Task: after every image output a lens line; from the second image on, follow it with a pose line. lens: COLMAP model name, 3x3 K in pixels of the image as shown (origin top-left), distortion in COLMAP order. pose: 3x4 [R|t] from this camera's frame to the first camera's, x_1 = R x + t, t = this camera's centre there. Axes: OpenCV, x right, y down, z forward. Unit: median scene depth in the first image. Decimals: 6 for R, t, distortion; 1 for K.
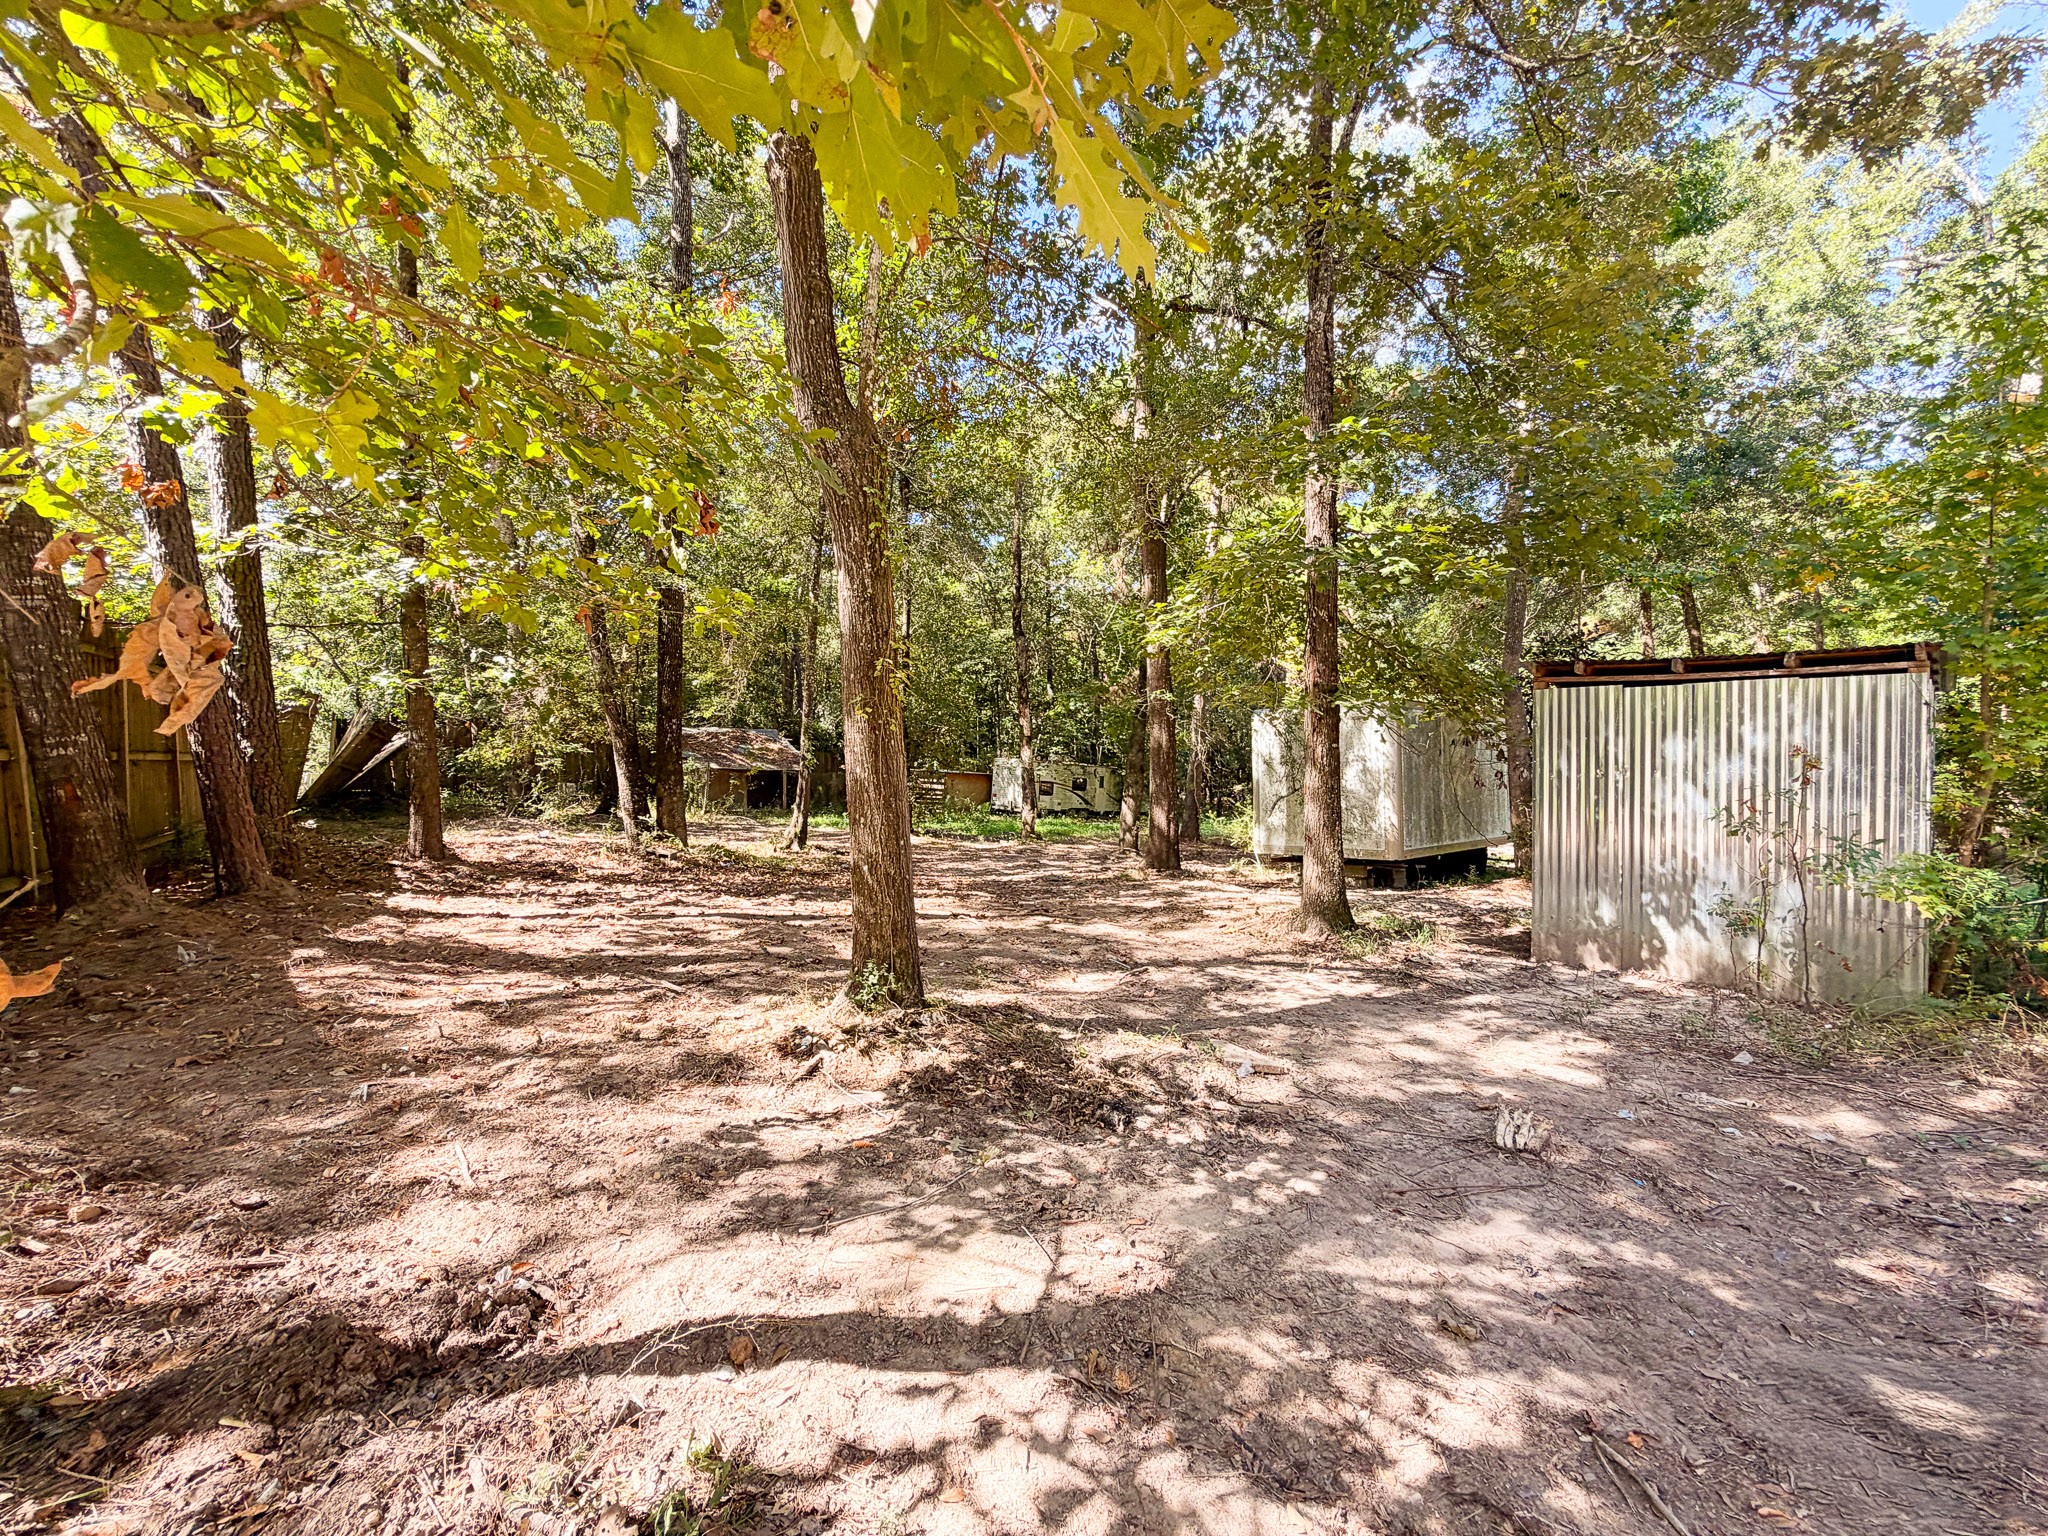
lens RADIAL K [[818.6, 0, 1017.6], [0, 818.6, 768.2], [0, 0, 1]] dist [0.002834, -0.000188]
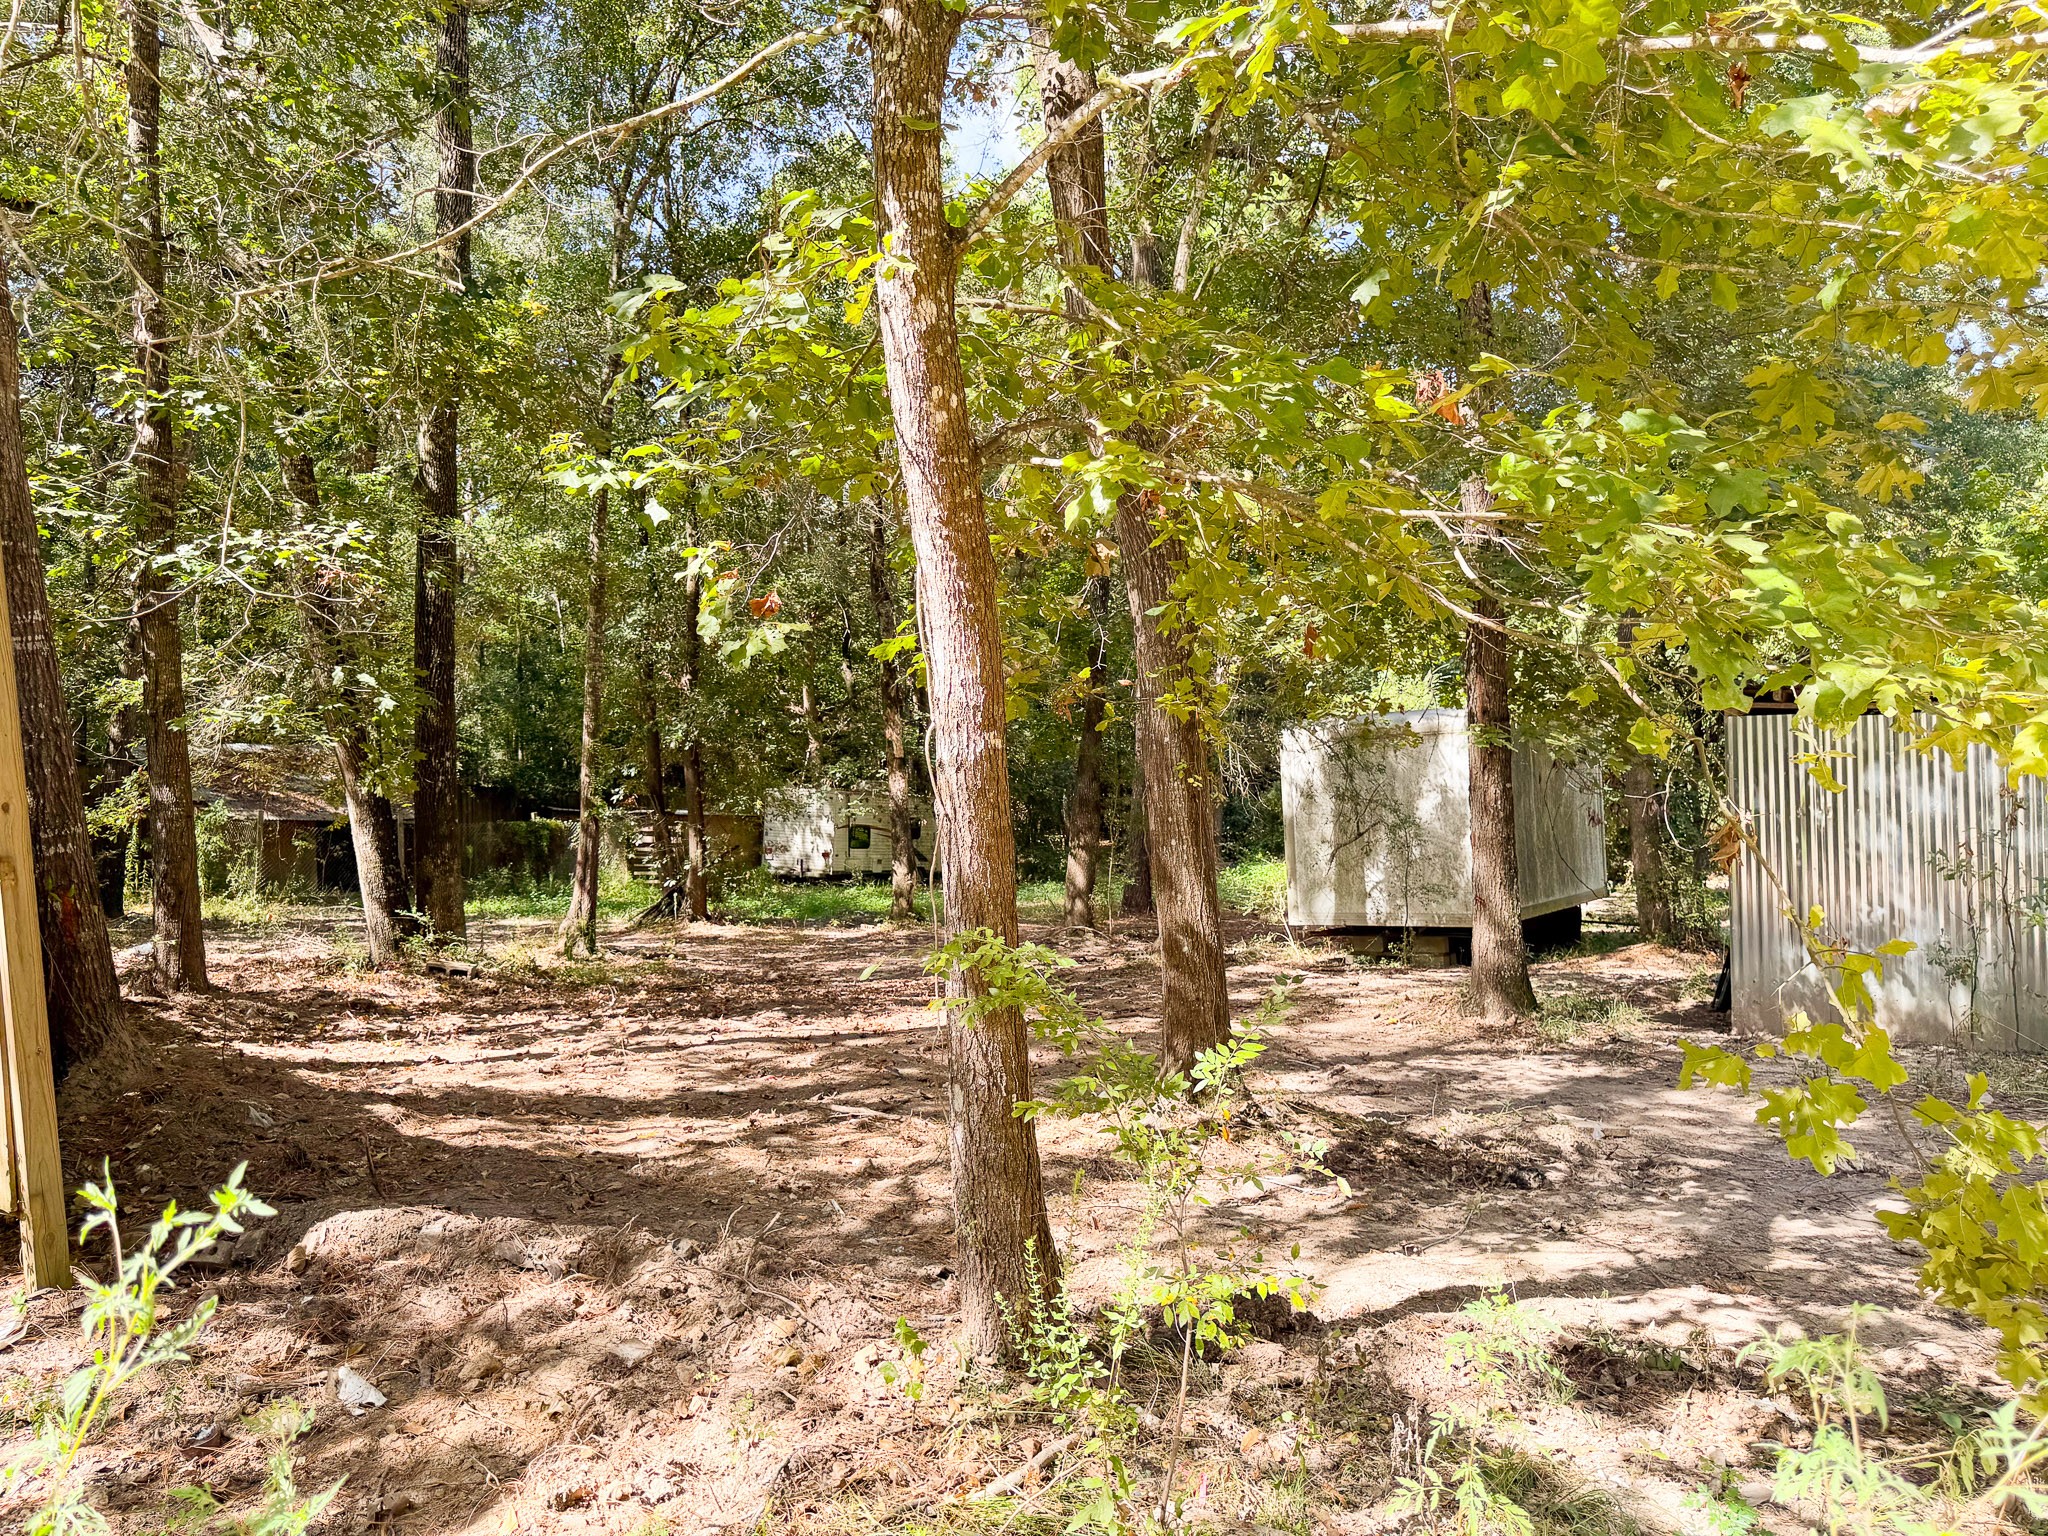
lens RADIAL K [[1481.4, 0, 1024.0], [0, 1481.4, 768.0], [0, 0, 1]] dist [0.035387, -0.000739]
pose [[0.970158, -0.018755, 0.241747, -0.499630], [0.022308, 0.999680, -0.011969, -0.042729], [-0.241445, 0.017005, 0.970266, -0.367079]]
